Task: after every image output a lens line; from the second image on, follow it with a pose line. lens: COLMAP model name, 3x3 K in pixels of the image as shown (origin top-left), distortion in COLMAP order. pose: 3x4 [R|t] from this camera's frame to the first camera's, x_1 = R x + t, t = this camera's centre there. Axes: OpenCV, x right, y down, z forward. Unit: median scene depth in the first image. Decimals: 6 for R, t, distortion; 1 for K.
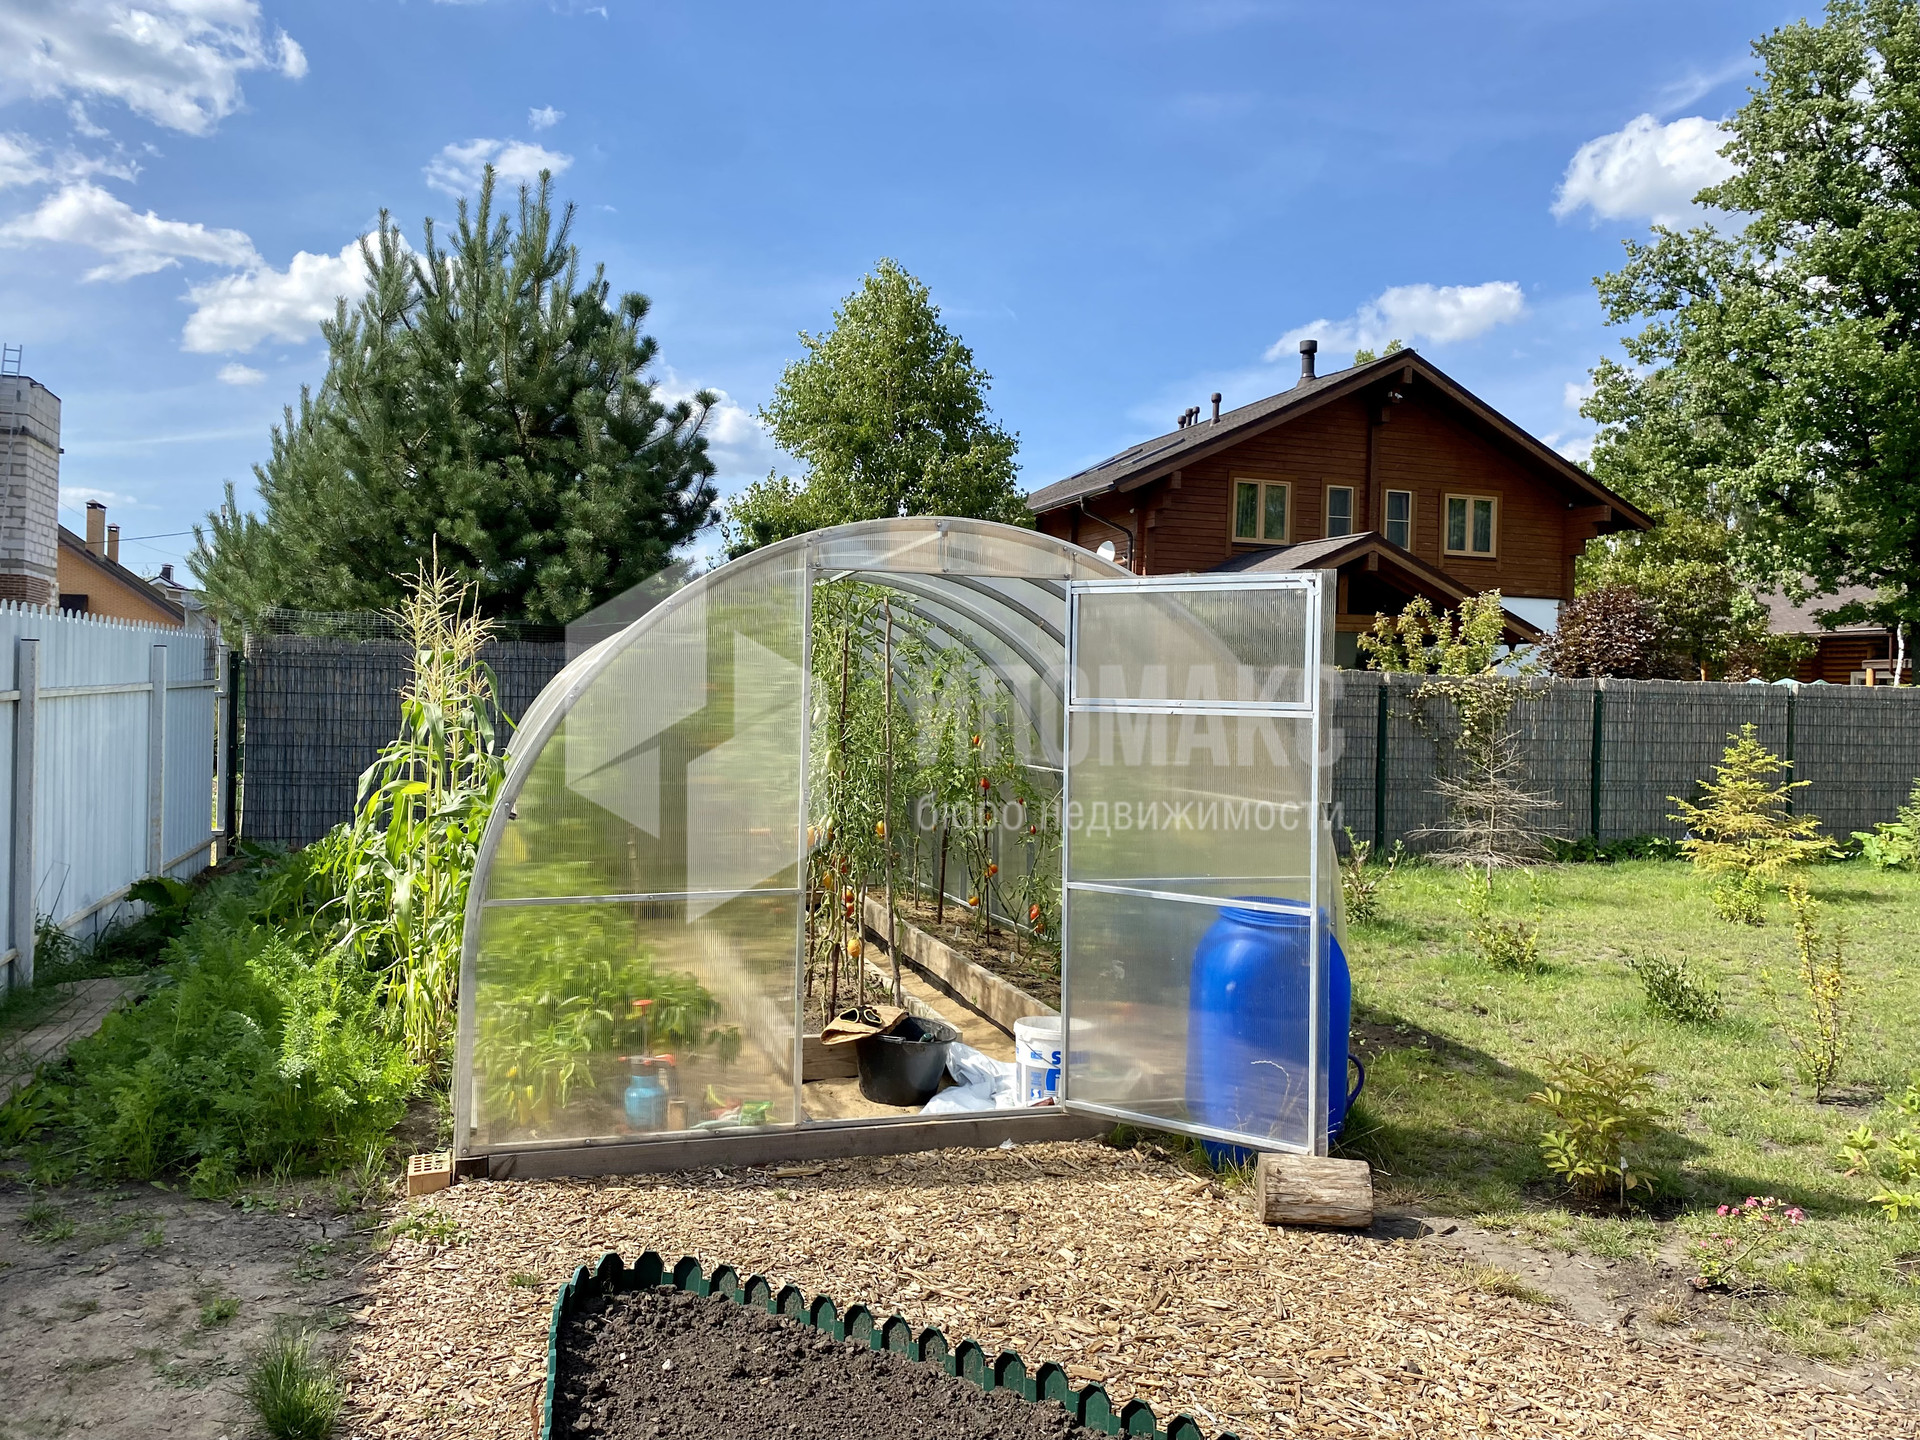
lens RADIAL K [[1469.6, 0, 960.7], [0, 1469.6, 717.6], [0, 0, 1]] dist [0.028594, -0.057668]
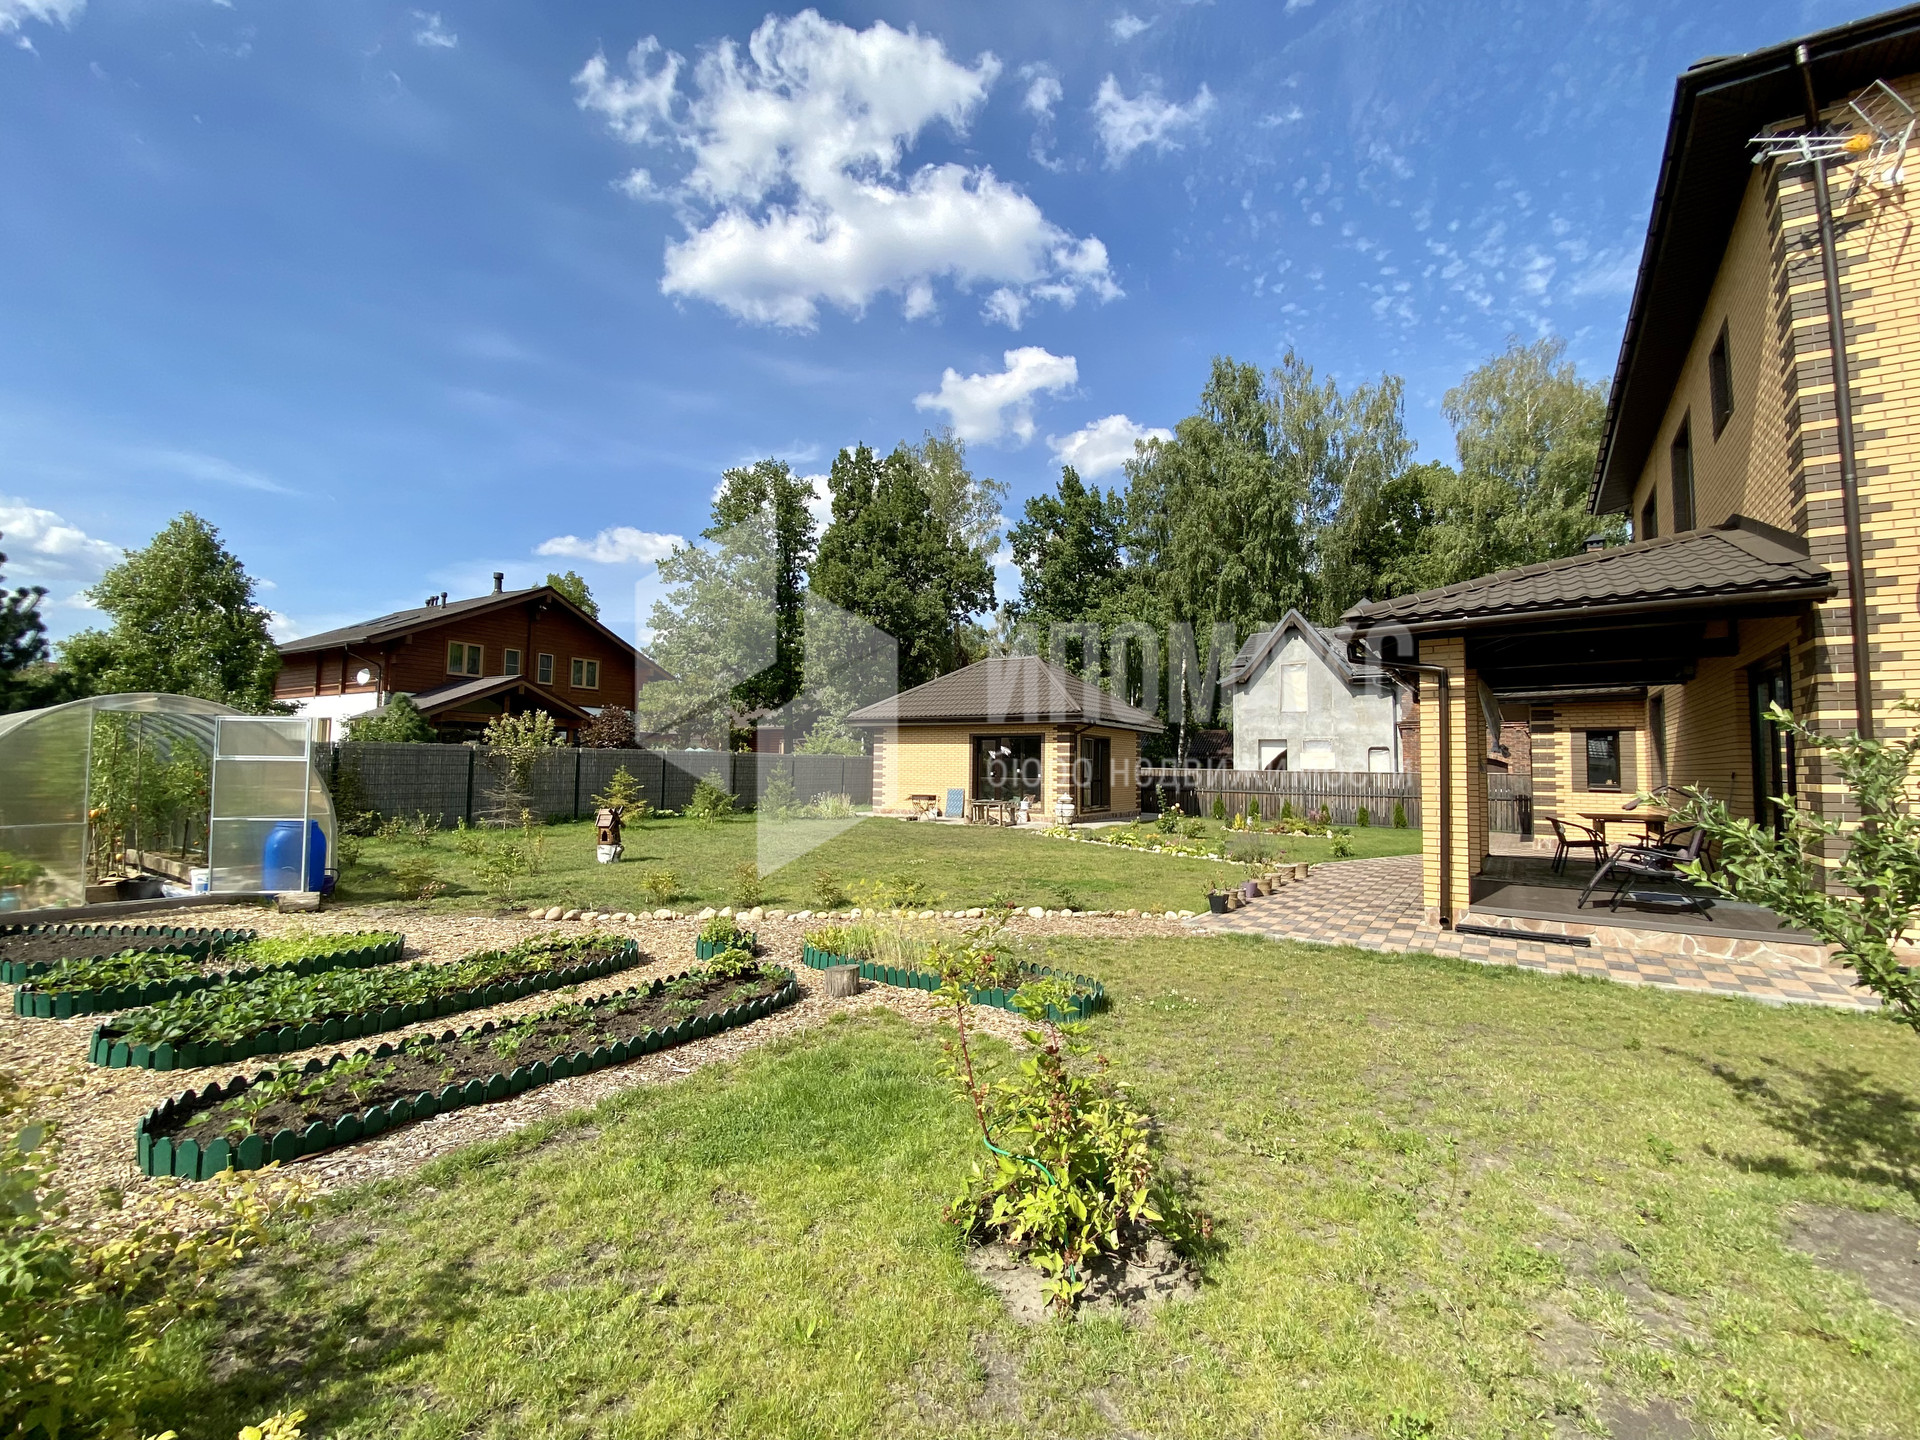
lens RADIAL K [[781.9, 0, 1010.5], [0, 781.9, 738.0], [0, 0, 1]] dist [-0.023285, -0.006620]
pose [[0.725973, 0.009823, 0.687653, 0.033241], [0.016579, 0.999357, -0.031779, 0.004641], [-0.687523, 0.034471, 0.725343, -0.206817]]
